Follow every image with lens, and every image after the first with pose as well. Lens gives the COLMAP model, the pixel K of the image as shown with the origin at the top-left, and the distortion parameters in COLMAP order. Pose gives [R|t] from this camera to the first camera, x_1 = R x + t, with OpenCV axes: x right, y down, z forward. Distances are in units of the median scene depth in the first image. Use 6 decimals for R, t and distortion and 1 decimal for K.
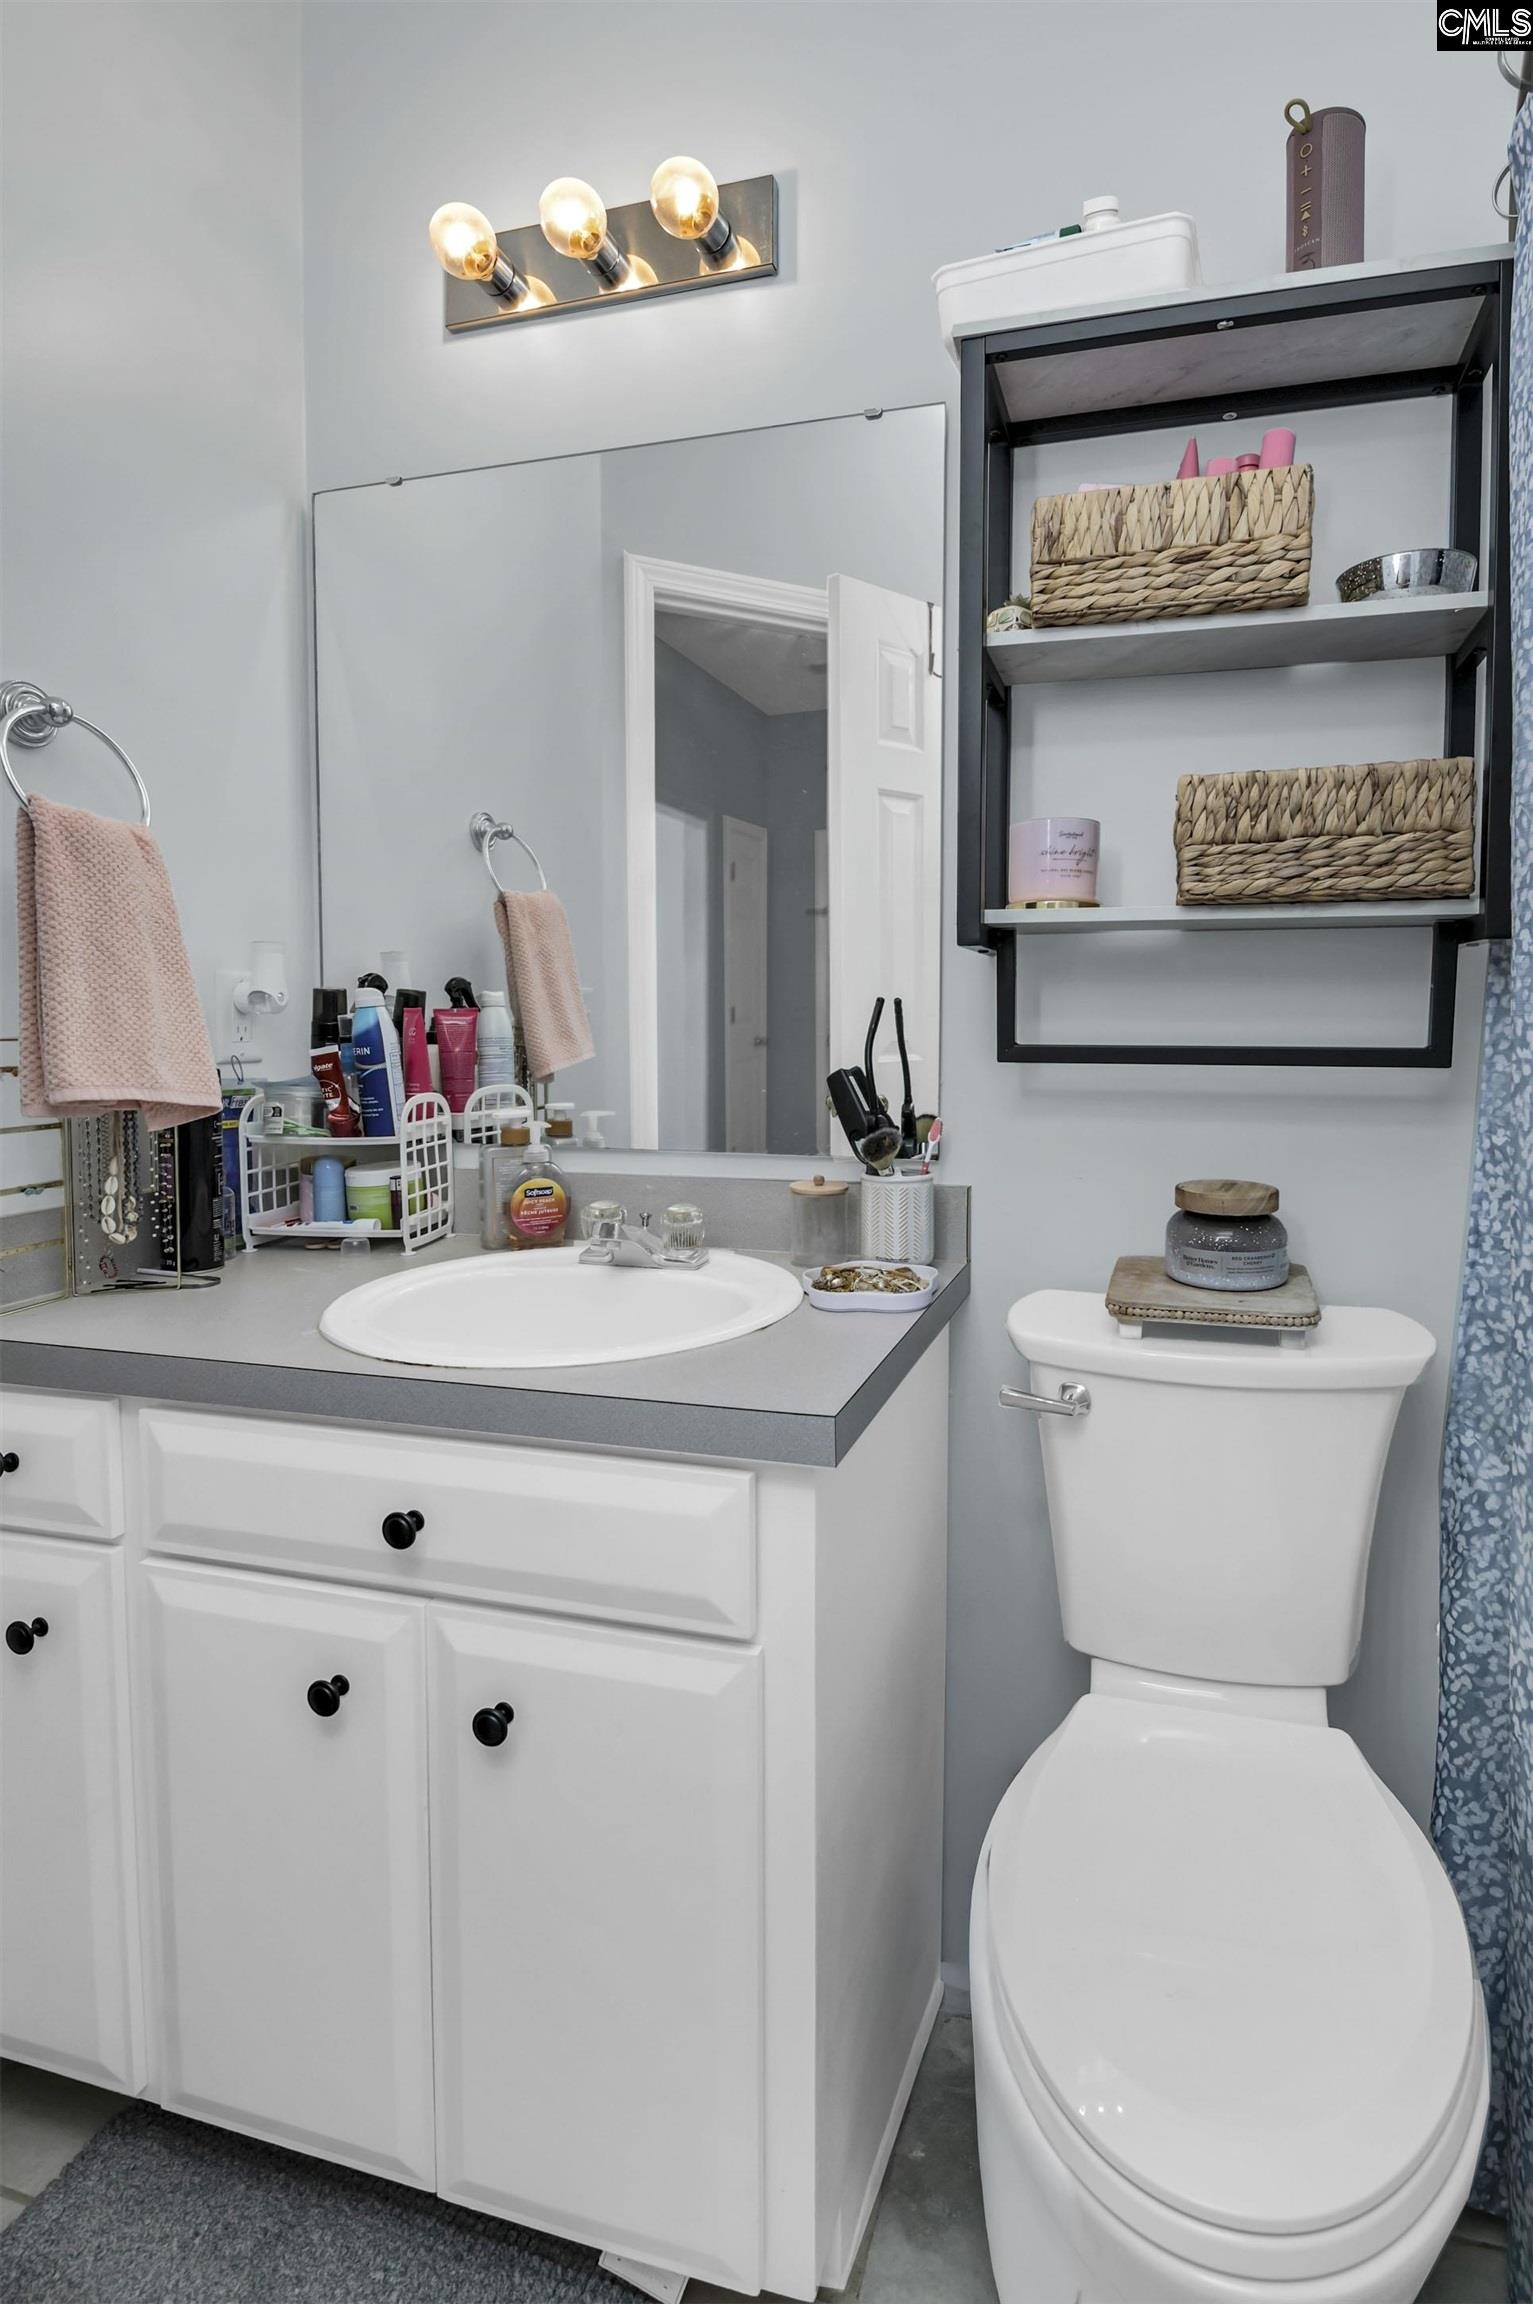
lens RADIAL K [[1114.0, 0, 770.5], [0, 1114.0, 1063.3], [0, 0, 1]] dist [-0.001343, -0.000489]
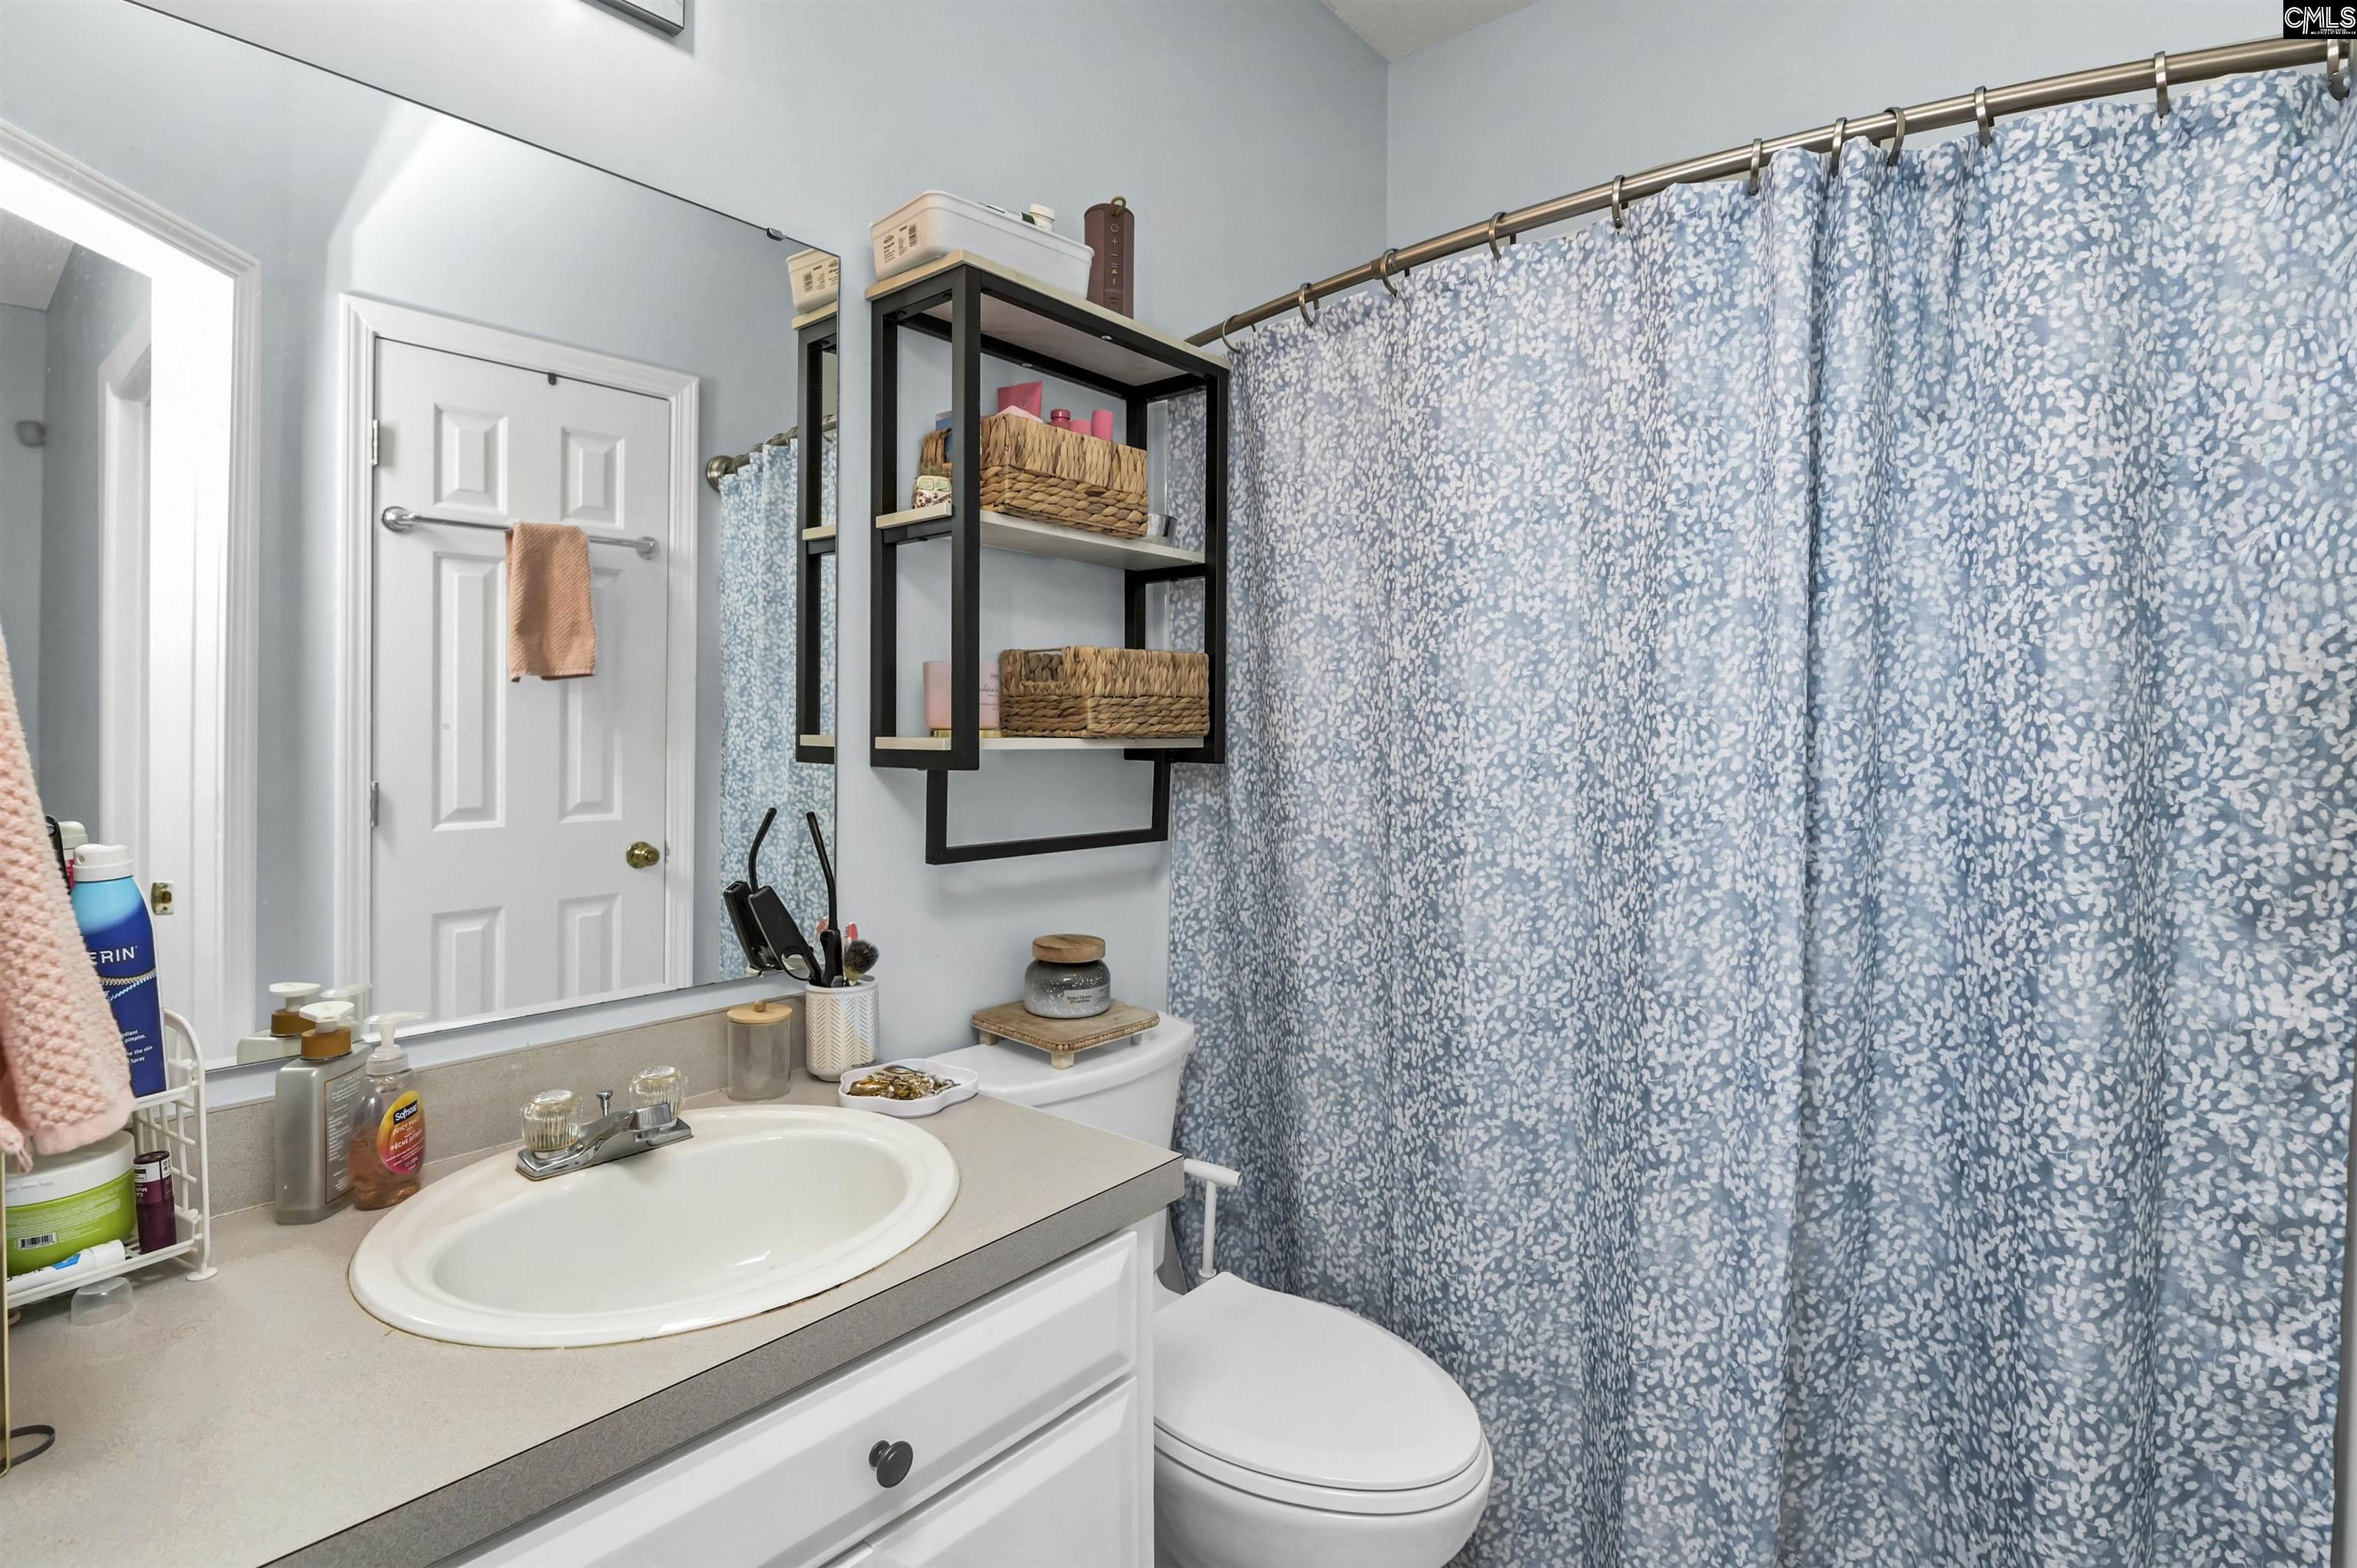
lens RADIAL K [[1150.0, 0, 1171.3], [0, 1150.0, 757.6], [0, 0, 1]] dist [0.000246, -0.000353]
pose [[0.402343, -0.014227, 0.915378, -0.875590], [0.048717, 0.998795, -0.005890, -0.103469], [-0.914192, 0.046964, 0.402551, 0.330791]]
